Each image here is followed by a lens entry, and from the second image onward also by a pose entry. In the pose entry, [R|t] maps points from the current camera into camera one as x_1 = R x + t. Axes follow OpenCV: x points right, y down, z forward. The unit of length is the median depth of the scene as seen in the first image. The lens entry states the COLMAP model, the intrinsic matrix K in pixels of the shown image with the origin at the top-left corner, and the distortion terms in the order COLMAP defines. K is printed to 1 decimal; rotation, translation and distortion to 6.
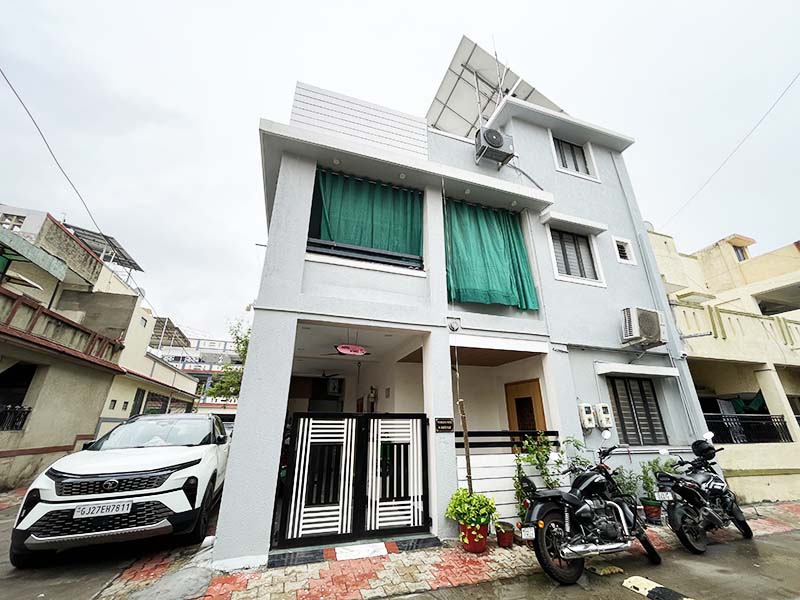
lens RADIAL K [[323.1, 0, 399.5], [0, 323.1, 300.1], [0, 0, 1]] dist [-0.000957, -0.000265]
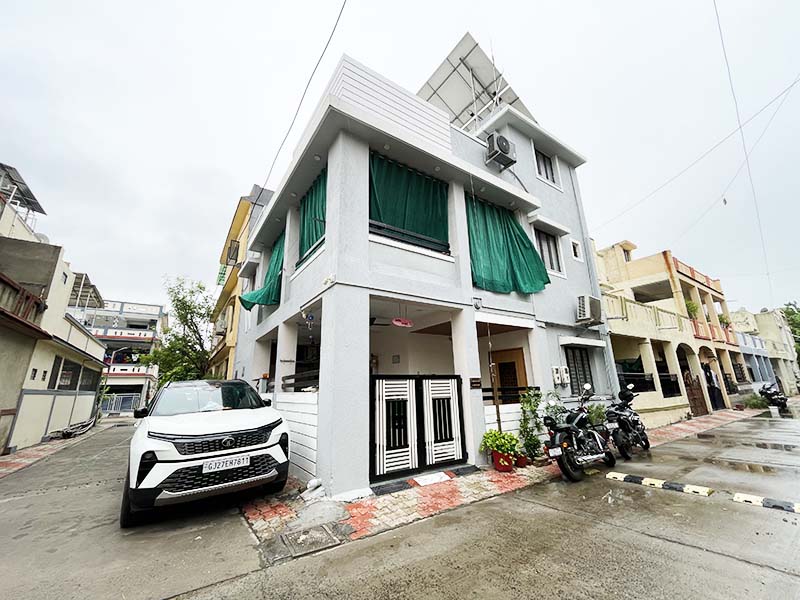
lens RADIAL K [[323.1, 0, 400.2], [0, 323.1, 299.6], [0, 0, 1]] dist [-0.000957, -0.000265]
pose [[0.961737, 0.046934, 0.269926, -0.422592], [-0.071985, 0.993890, 0.083665, -0.020194], [-0.264350, -0.099895, 0.959239, -0.087963]]
